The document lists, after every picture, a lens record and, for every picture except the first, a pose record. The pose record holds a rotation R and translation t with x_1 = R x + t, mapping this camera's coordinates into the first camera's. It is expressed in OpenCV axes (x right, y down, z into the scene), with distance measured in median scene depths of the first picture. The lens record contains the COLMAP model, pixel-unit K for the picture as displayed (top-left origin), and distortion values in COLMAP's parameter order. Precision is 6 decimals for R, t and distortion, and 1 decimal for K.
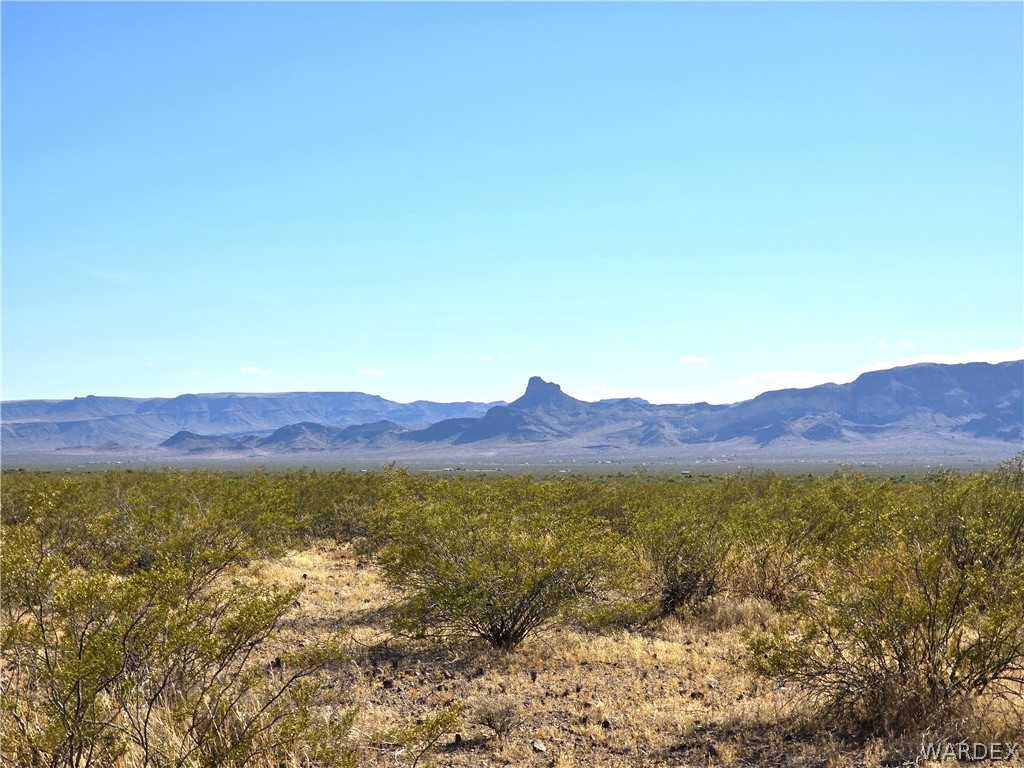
lens RADIAL K [[2033.4, 0, 512.0], [0, 2033.4, 384.0], [0, 0, 1]] dist [0.053452, 0.376840]
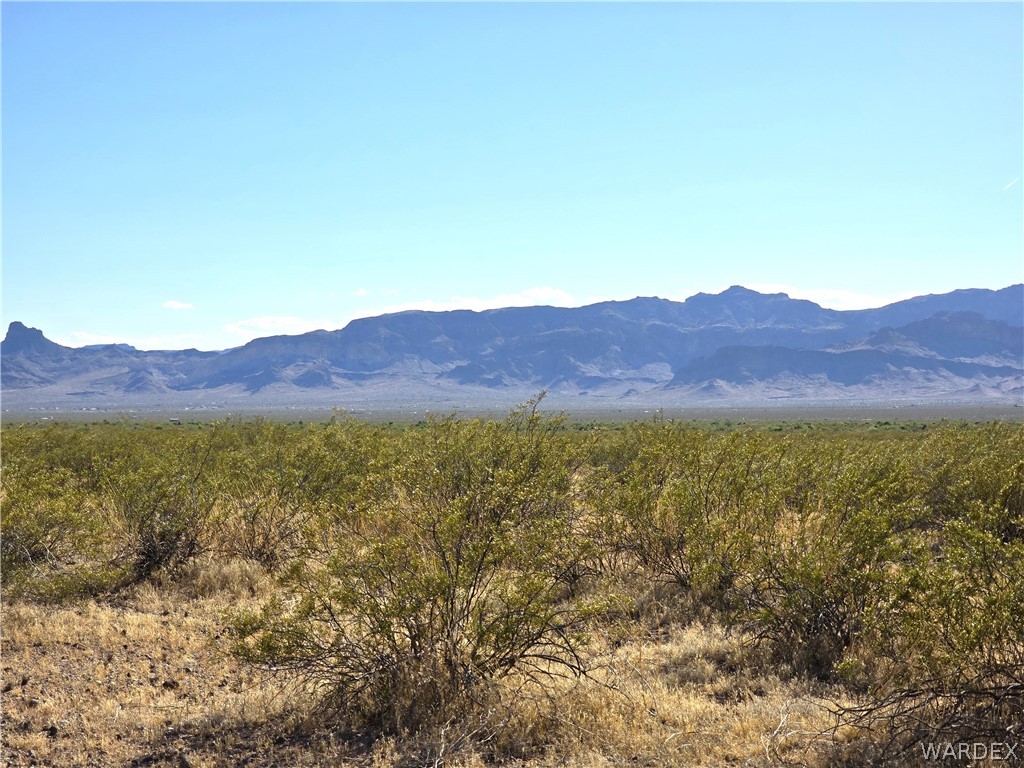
lens RADIAL K [[1673.4, 0, 512.0], [0, 1673.4, 384.0], [0, 0, 1]] dist [0.060658, 0.091325]
pose [[0.962424, 0.000791, 0.271550, 0.035008], [-0.006657, 0.999764, 0.020681, 0.013172], [-0.271469, -0.021712, 0.962202, 0.275916]]
